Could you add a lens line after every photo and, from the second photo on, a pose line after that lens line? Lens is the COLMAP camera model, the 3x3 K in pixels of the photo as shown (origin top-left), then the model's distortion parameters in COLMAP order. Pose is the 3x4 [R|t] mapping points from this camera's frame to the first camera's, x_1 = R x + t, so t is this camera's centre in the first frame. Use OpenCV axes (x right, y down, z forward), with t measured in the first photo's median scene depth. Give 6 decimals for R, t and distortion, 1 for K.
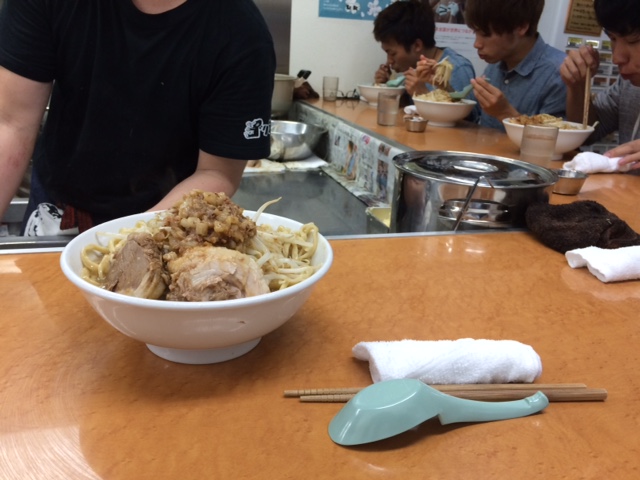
lens RADIAL K [[549.9, 0, 319.9], [0, 549.9, 239.2], [0, 0, 1]] dist [0.060974, -0.059141]
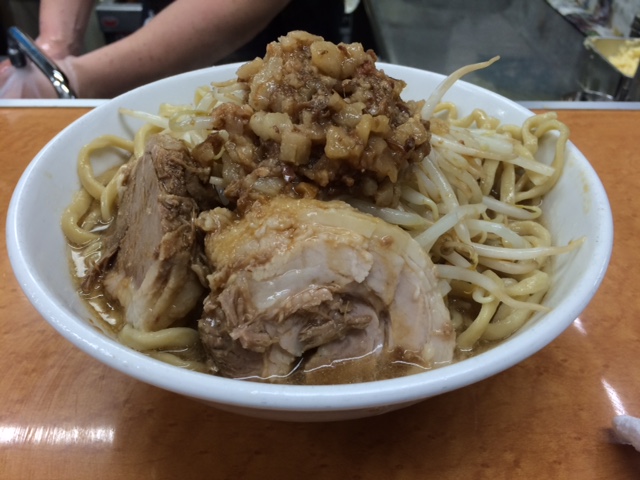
lens RADIAL K [[549.9, 0, 320.6], [0, 549.9, 241.9], [0, 0, 1]] dist [0.060974, -0.059141]
pose [[0.962116, 0.130761, -0.239238, -0.091236], [-0.046752, 0.943612, 0.327735, -0.084948], [0.268603, -0.304135, 0.913977, 0.612510]]
